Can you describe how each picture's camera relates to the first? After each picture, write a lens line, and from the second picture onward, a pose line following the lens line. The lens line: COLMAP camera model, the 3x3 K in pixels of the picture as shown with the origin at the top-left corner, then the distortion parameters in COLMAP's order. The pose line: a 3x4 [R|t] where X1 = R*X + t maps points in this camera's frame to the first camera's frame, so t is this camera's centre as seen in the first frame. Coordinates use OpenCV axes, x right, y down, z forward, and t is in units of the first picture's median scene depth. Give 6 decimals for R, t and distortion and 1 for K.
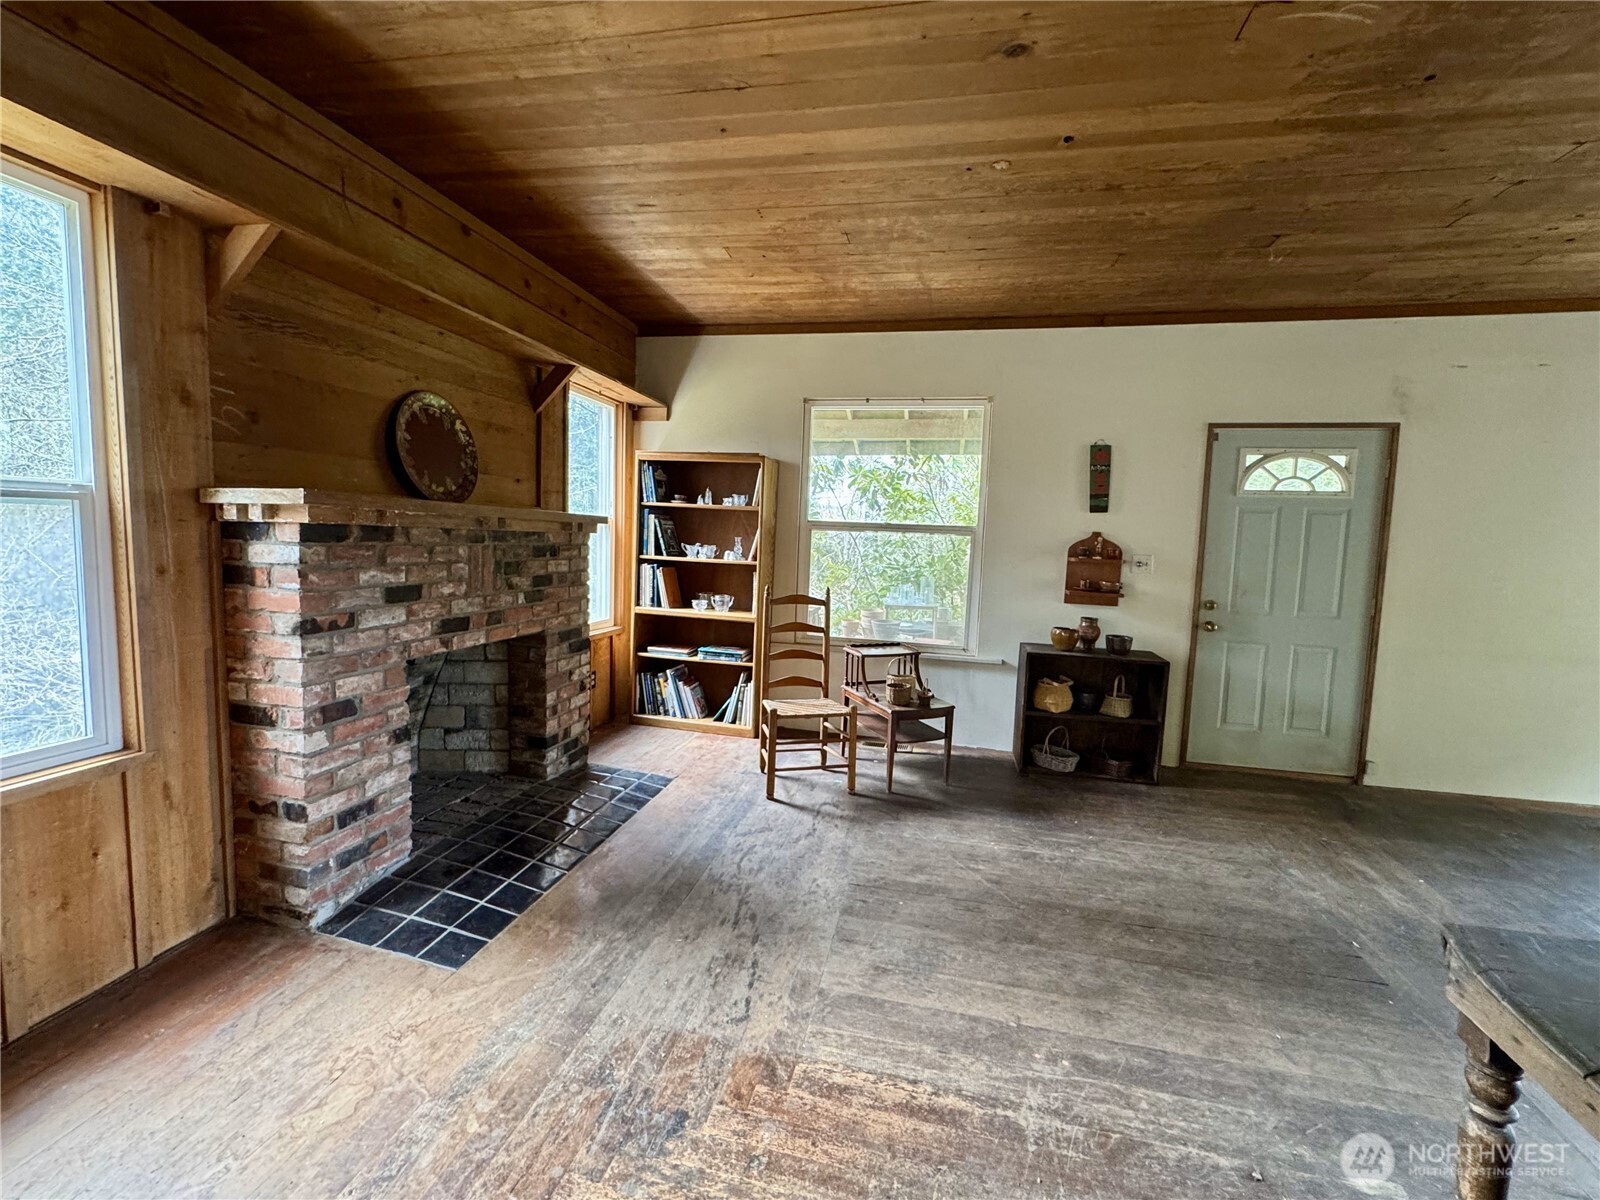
lens RADIAL K [[687.1, 0, 804.1], [0, 687.1, 597.3], [0, 0, 1]] dist [-0.004221, 0.000728]
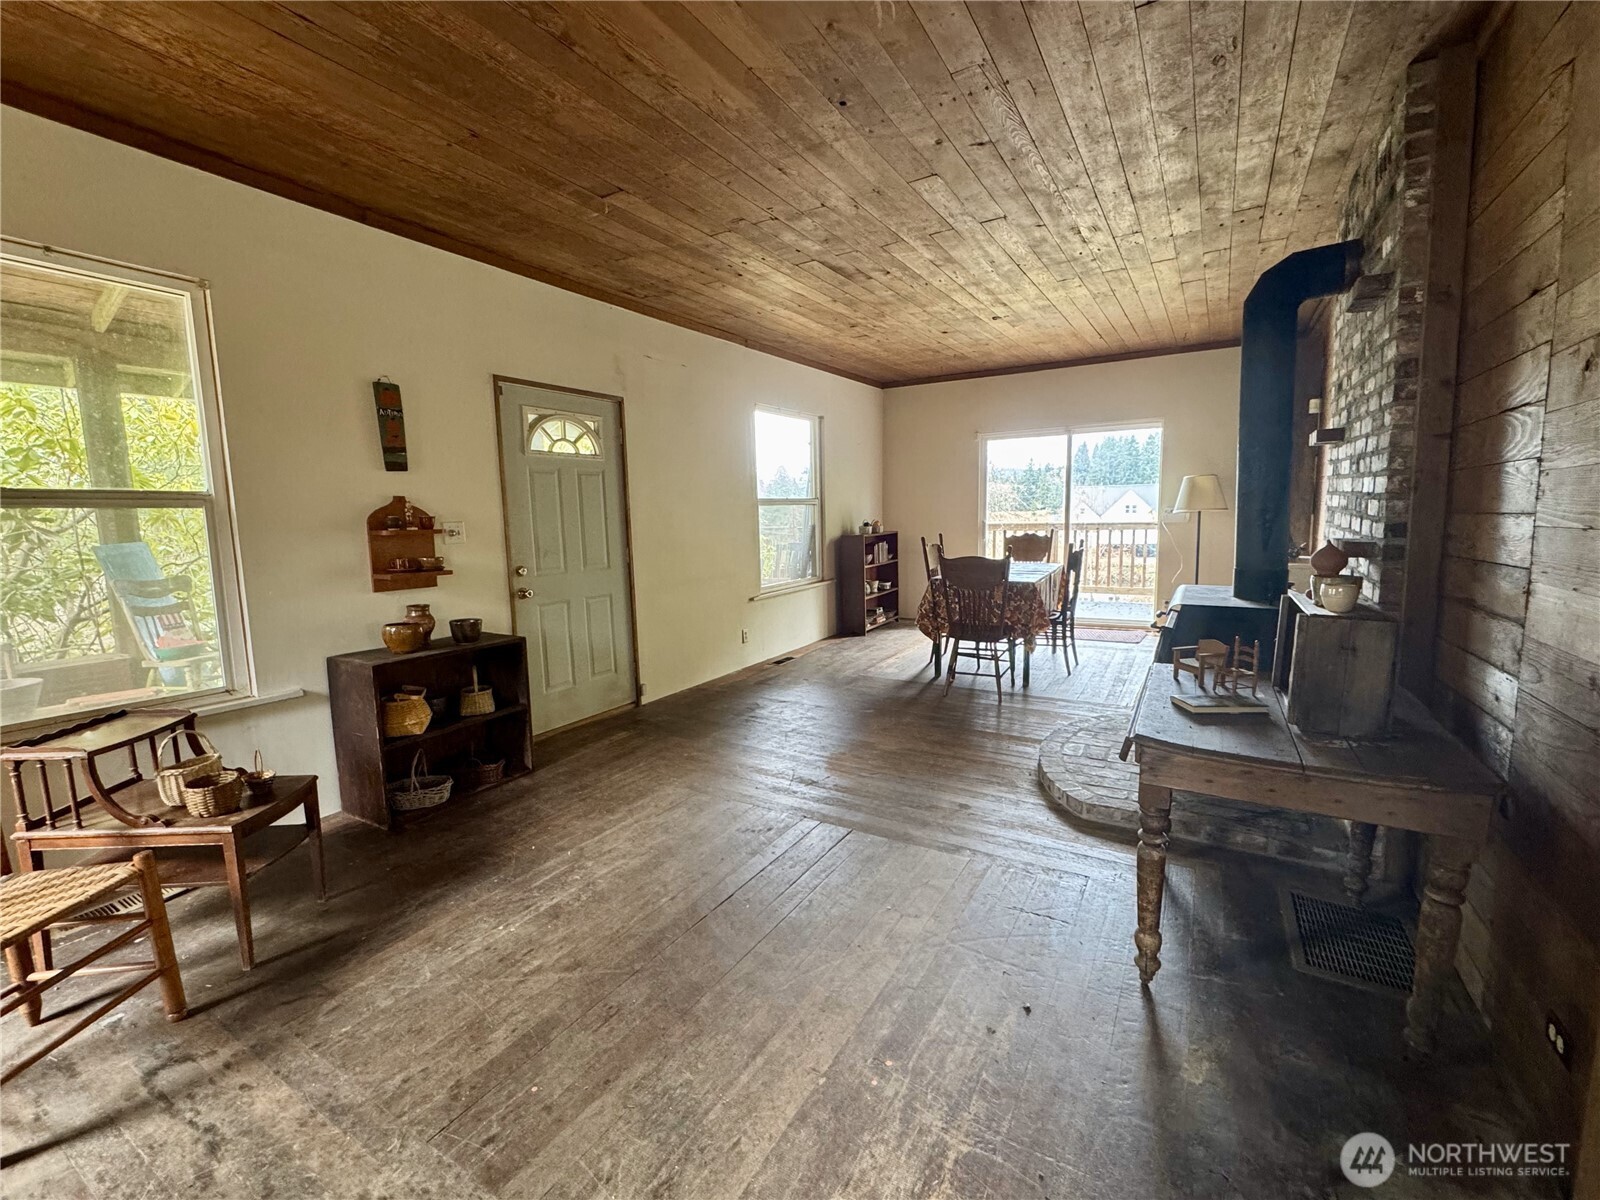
lens RADIAL K [[687.1, 0, 800.1], [0, 687.1, 595.2], [0, 0, 1]] dist [-0.004221, 0.000728]
pose [[0.328515, -0.152576, 0.932094, -0.175629], [0.120976, 0.985535, 0.118686, -0.022197], [-0.936719, 0.073770, 0.342221, 0.326131]]
